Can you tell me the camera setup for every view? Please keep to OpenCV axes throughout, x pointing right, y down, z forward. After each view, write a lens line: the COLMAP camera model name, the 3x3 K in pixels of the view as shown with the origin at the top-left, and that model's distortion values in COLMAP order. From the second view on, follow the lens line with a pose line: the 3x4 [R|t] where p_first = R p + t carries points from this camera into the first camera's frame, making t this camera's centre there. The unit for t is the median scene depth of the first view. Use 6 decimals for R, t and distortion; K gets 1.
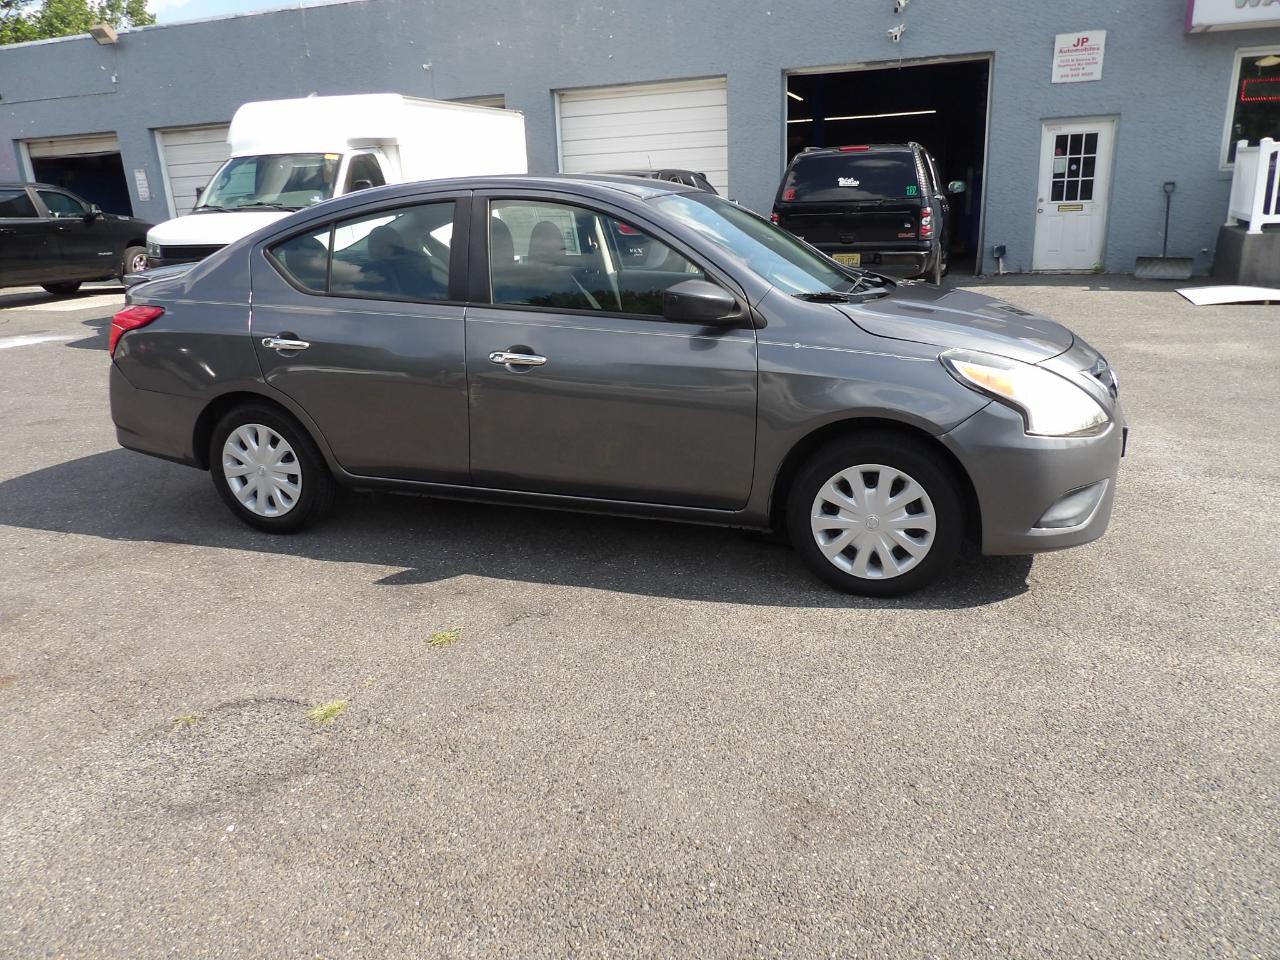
lens RADIAL K [[924.7, 0, 654.6], [0, 924.7, 480.4], [0, 0, 1]] dist [-0.037329, 0.048441]
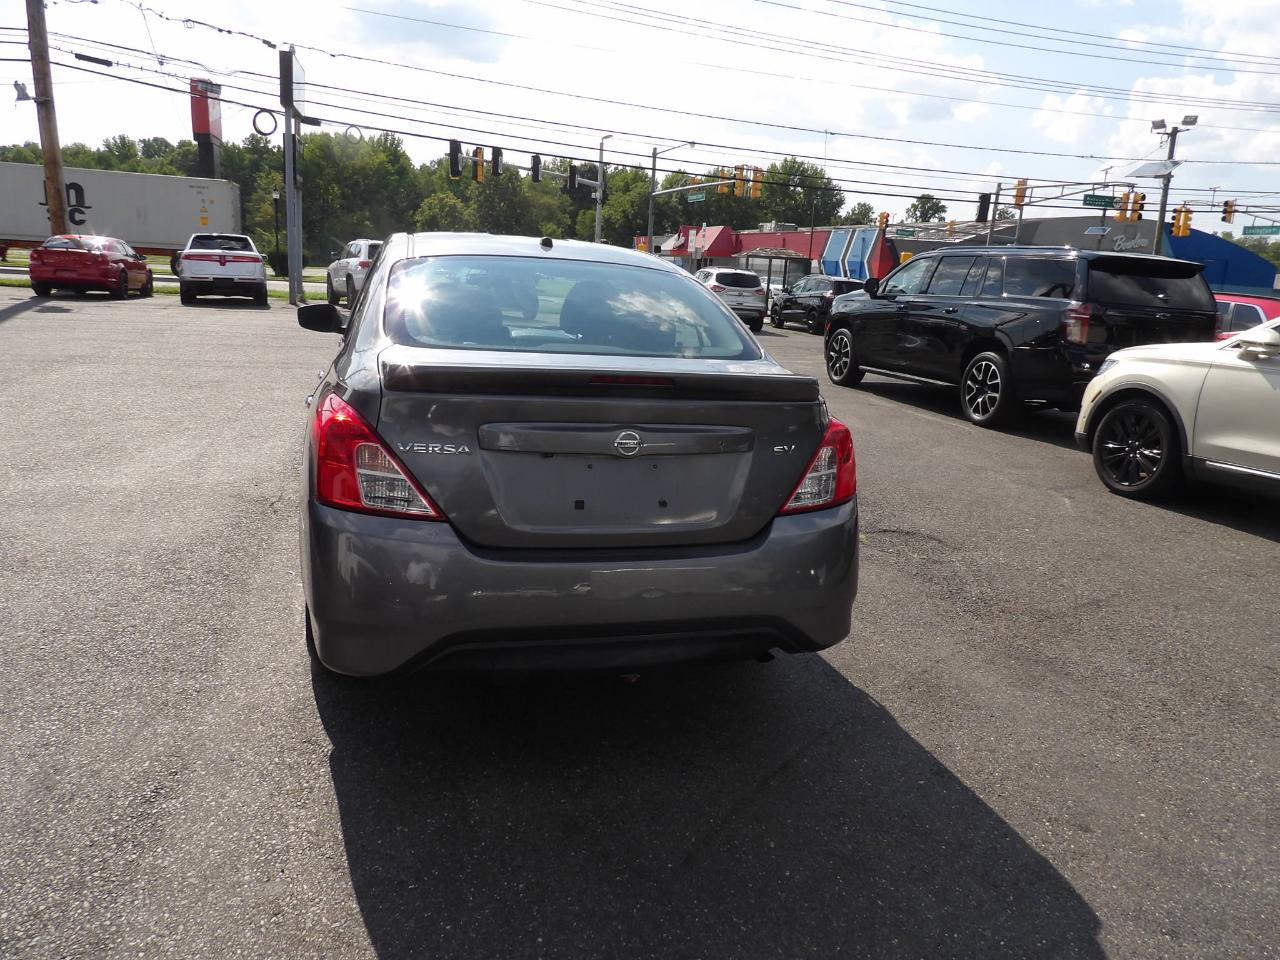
lens RADIAL K [[924.7, 0, 662.7], [0, 924.7, 467.7], [0, 0, 1]] dist [-0.037329, 0.048441]
pose [[-0.595524, -0.171164, 0.784891, -1.066727], [0.197188, 0.916001, 0.349369, -0.424230], [-0.778761, 0.362829, -0.511749, 1.494096]]
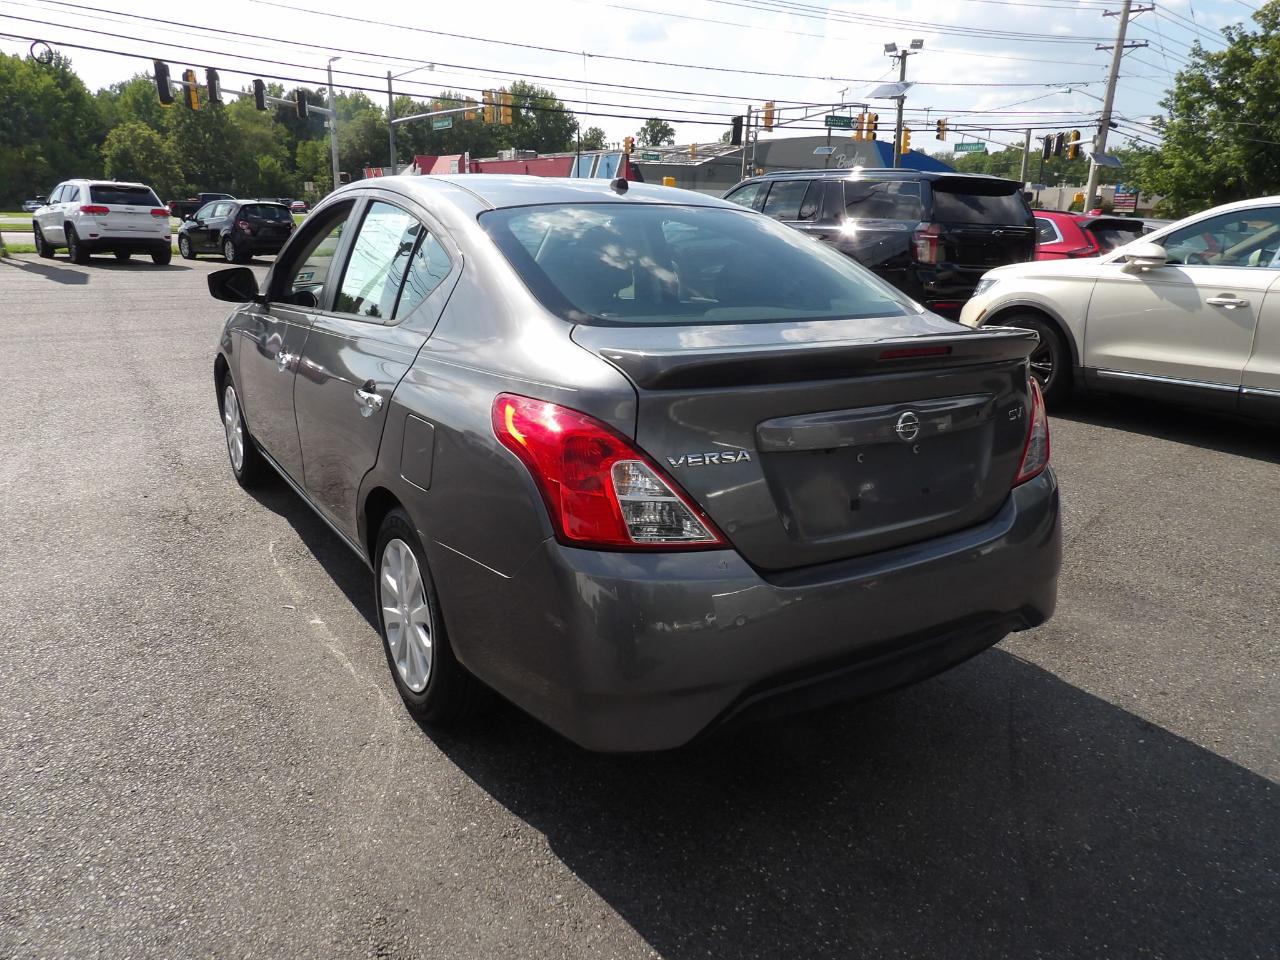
lens RADIAL K [[924.7, 0, 658.3], [0, 924.7, 463.6], [0, 0, 1]] dist [-0.037329, 0.048441]
pose [[-0.790310, -0.150567, 0.593918, -0.782351], [0.180513, 0.869094, 0.460532, -0.472972], [-0.585512, 0.471174, -0.659675, 1.620130]]
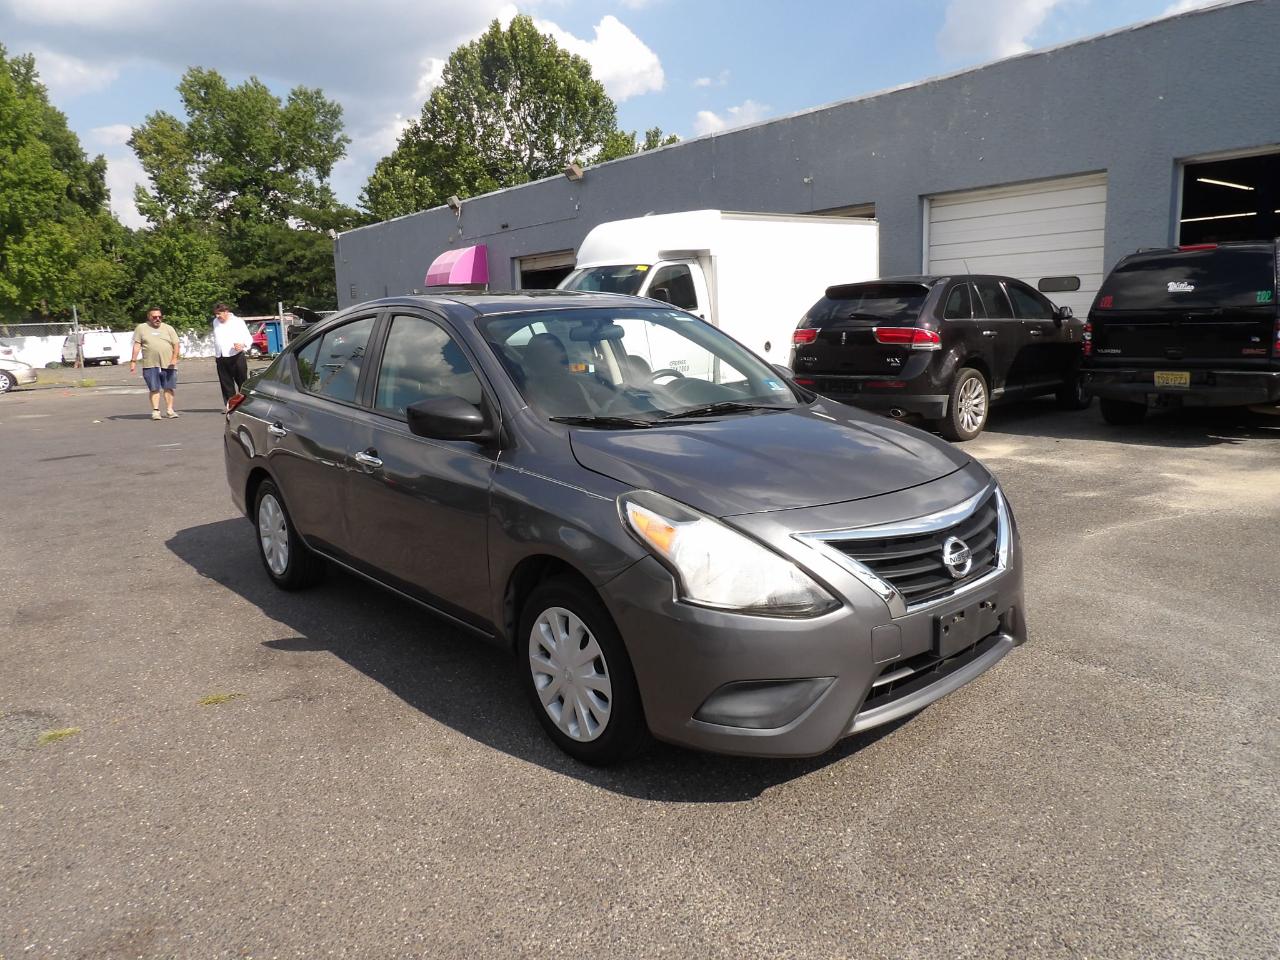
lens RADIAL K [[924.7, 0, 663.1], [0, 924.7, 475.9], [0, 0, 1]] dist [-0.037329, 0.048441]
pose [[0.863932, 0.092506, -0.495040, 0.593210], [-0.145350, 0.986955, -0.069234, -0.076198], [0.482178, 0.131768, 0.866107, 0.197837]]
